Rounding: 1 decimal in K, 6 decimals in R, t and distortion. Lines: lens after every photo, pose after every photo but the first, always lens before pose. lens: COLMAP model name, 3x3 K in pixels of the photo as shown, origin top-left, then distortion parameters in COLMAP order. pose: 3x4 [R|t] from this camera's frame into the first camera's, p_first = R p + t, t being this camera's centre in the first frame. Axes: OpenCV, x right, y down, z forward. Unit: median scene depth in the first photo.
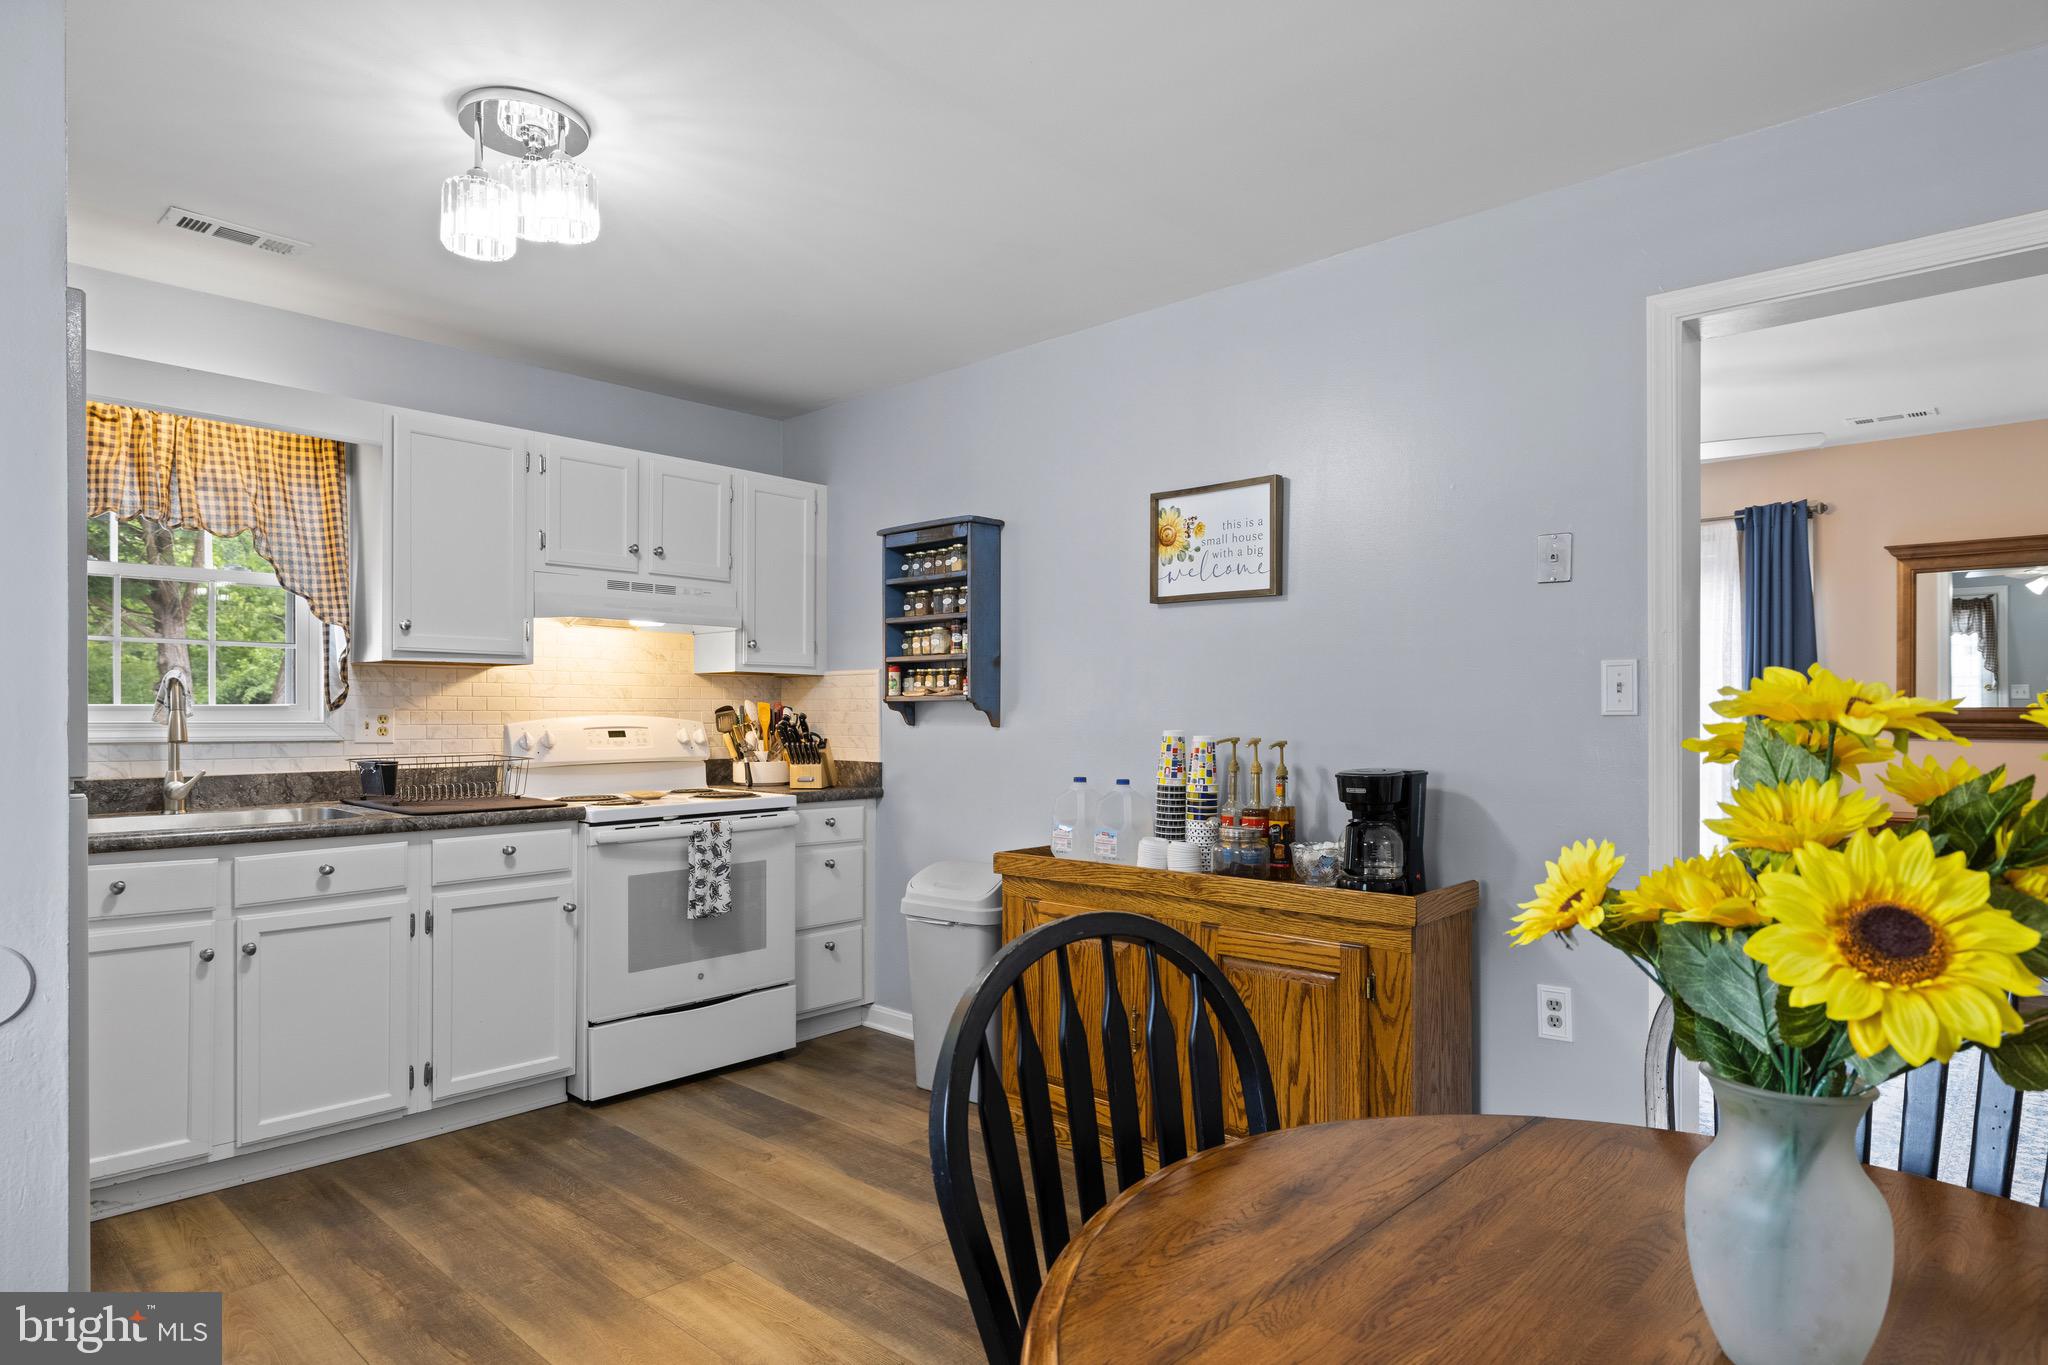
lens RADIAL K [[1150.2, 0, 1019.1], [0, 1150.2, 711.0], [0, 0, 1]] dist [-0.000965, 0.000889]
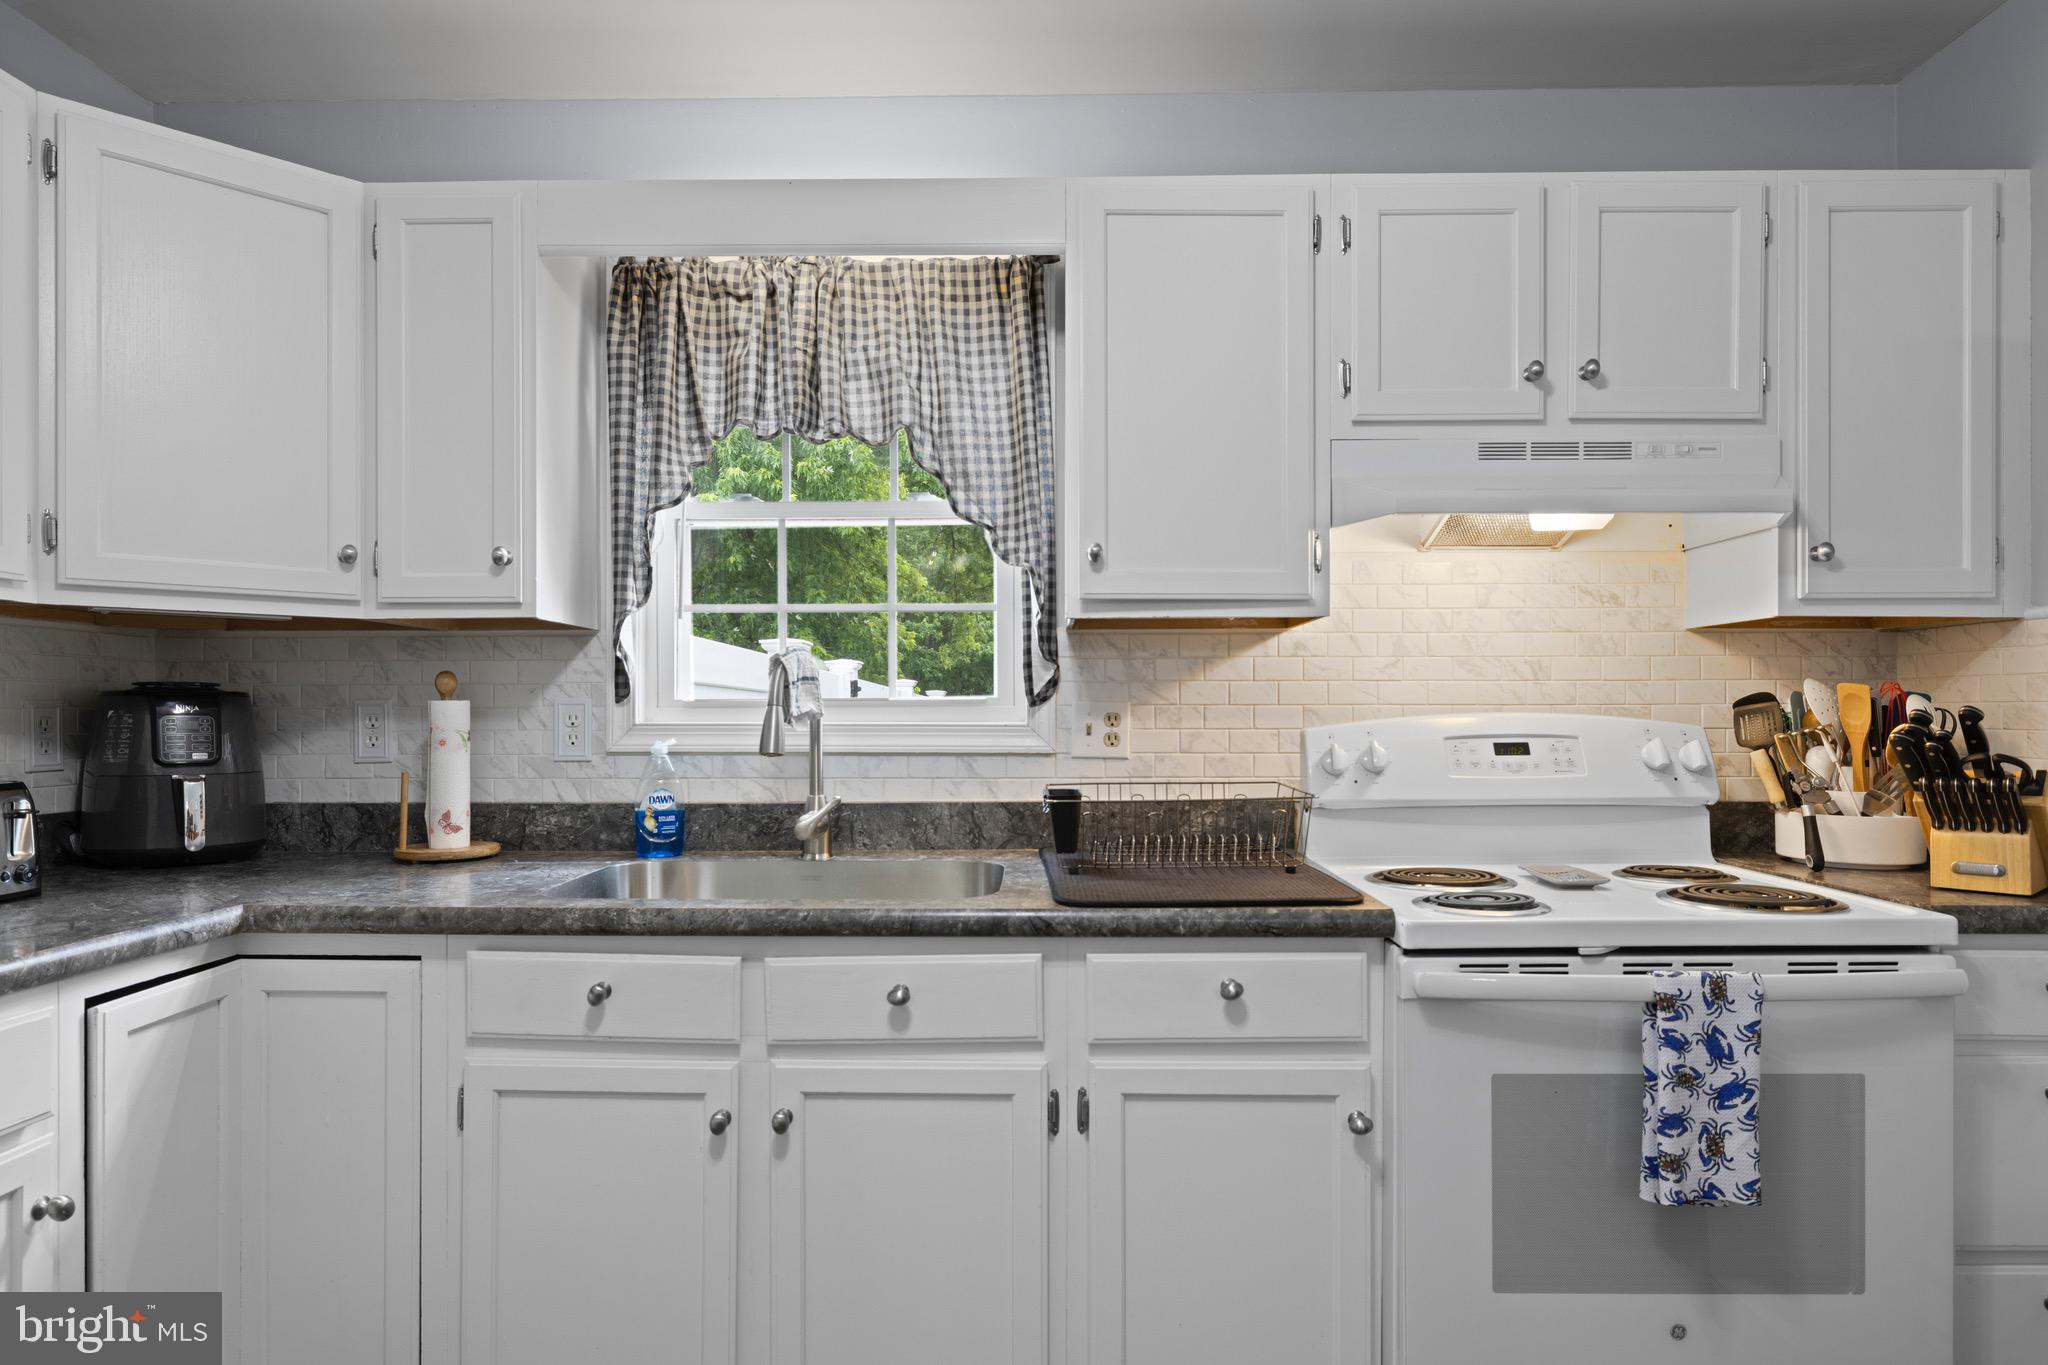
lens RADIAL K [[1150.2, 0, 1022.0], [0, 1150.2, 712.9], [0, 0, 1]] dist [-0.000965, 0.000889]
pose [[0.668728, -0.001601, -0.743505, -0.137392], [0.004472, 0.999988, 0.001869, 0.002369], [0.743493, -0.004575, 0.668728, 0.597842]]
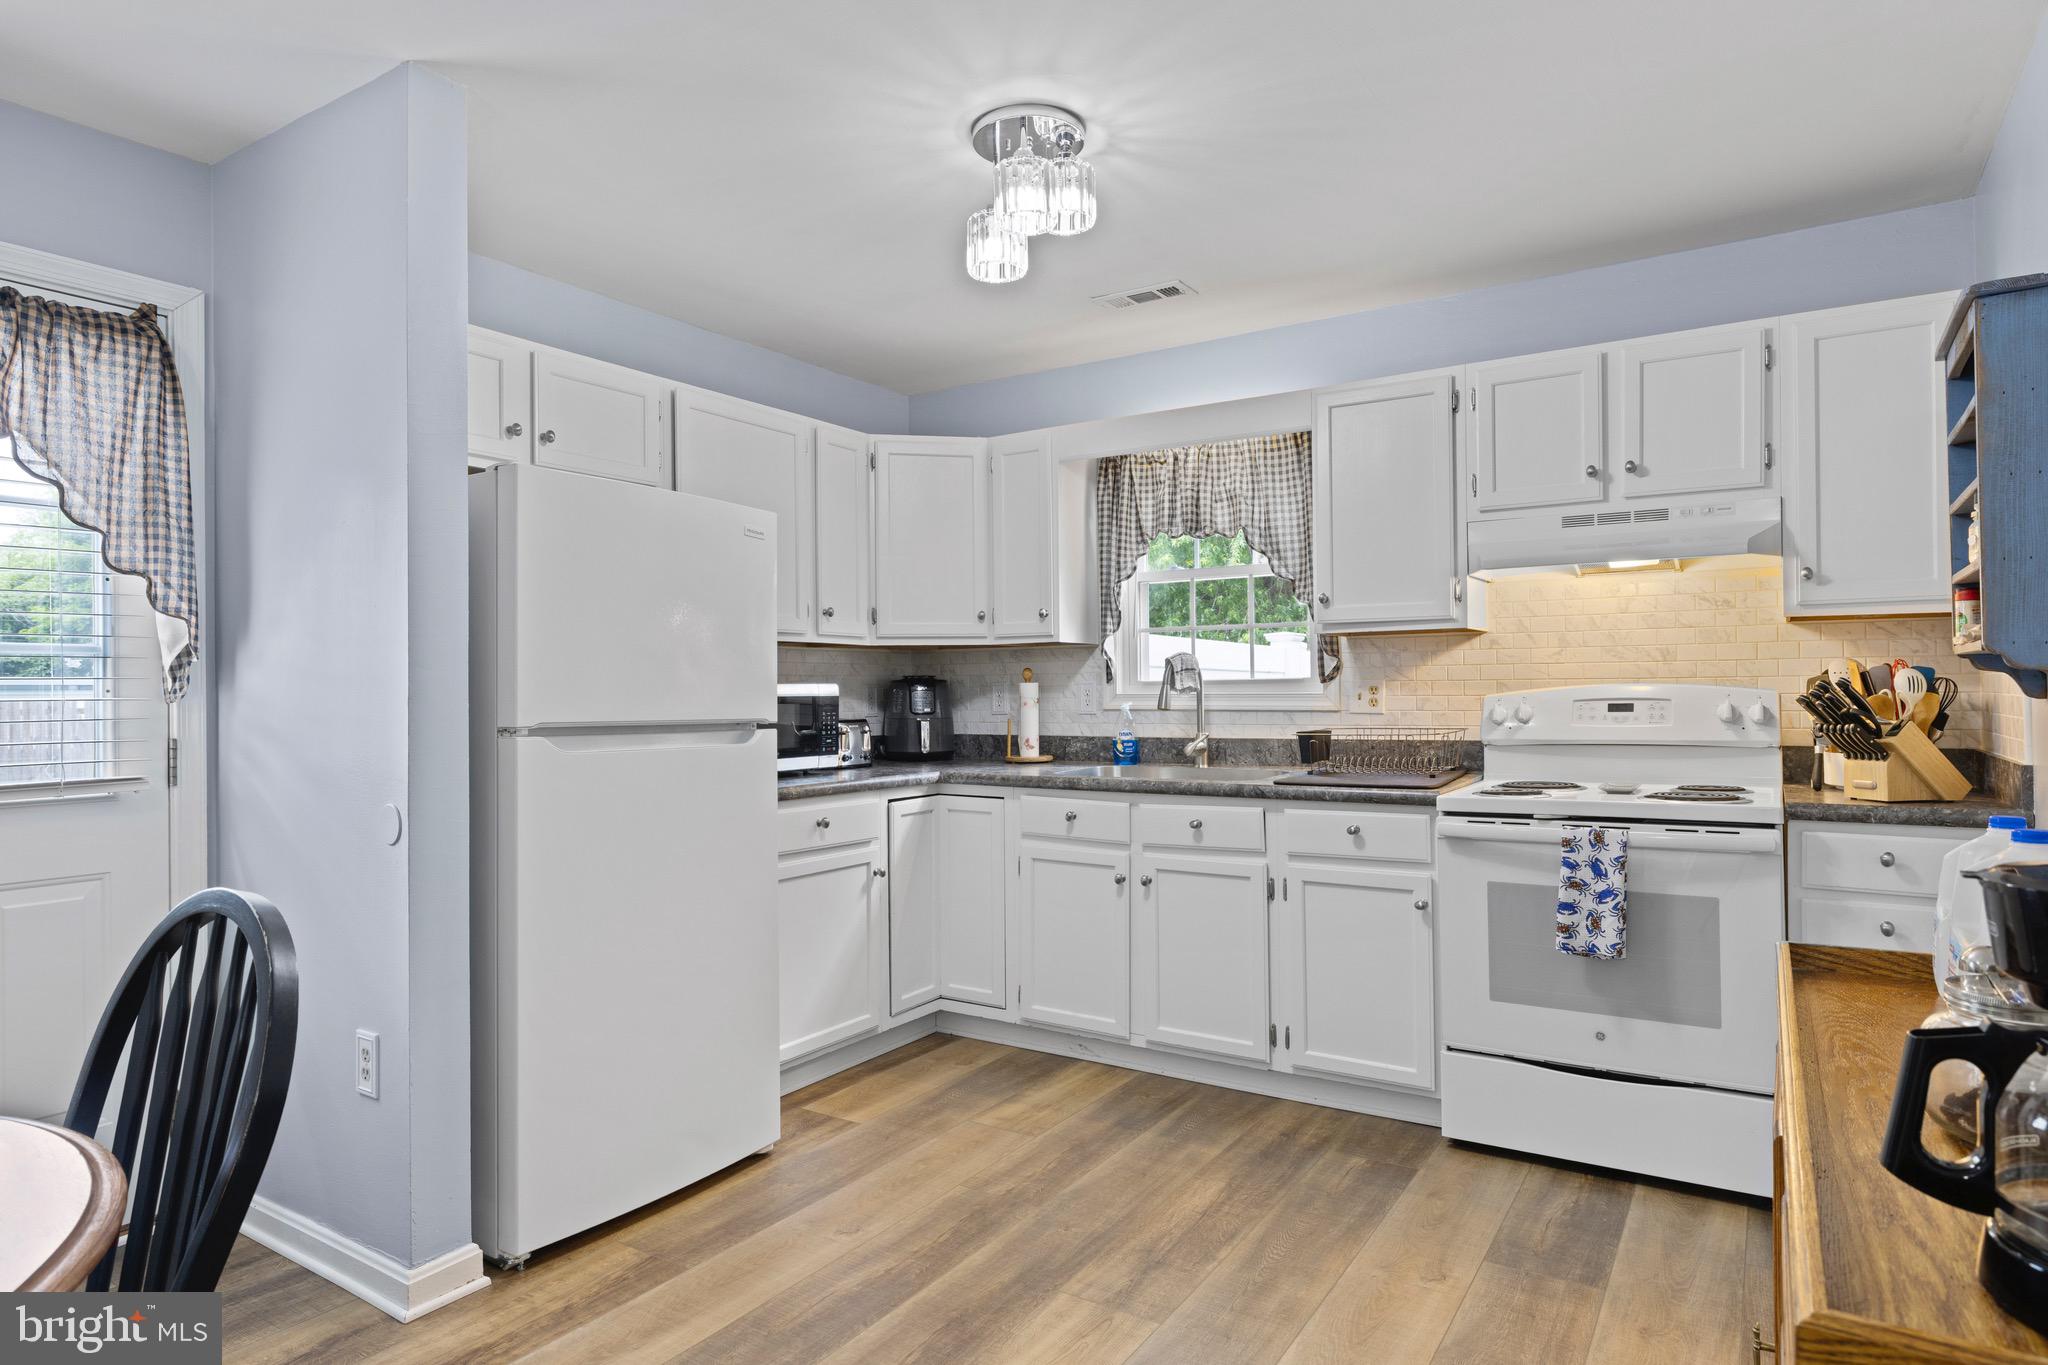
lens RADIAL K [[1150.2, 0, 1026.8], [0, 1150.2, 687.3], [0, 0, 1]] dist [-0.000965, 0.000889]
pose [[0.174461, -0.004776, -0.984652, 0.430540], [0.013565, 0.999905, -0.002446, 0.003184], [0.984571, -0.012930, 0.174509, 0.563812]]
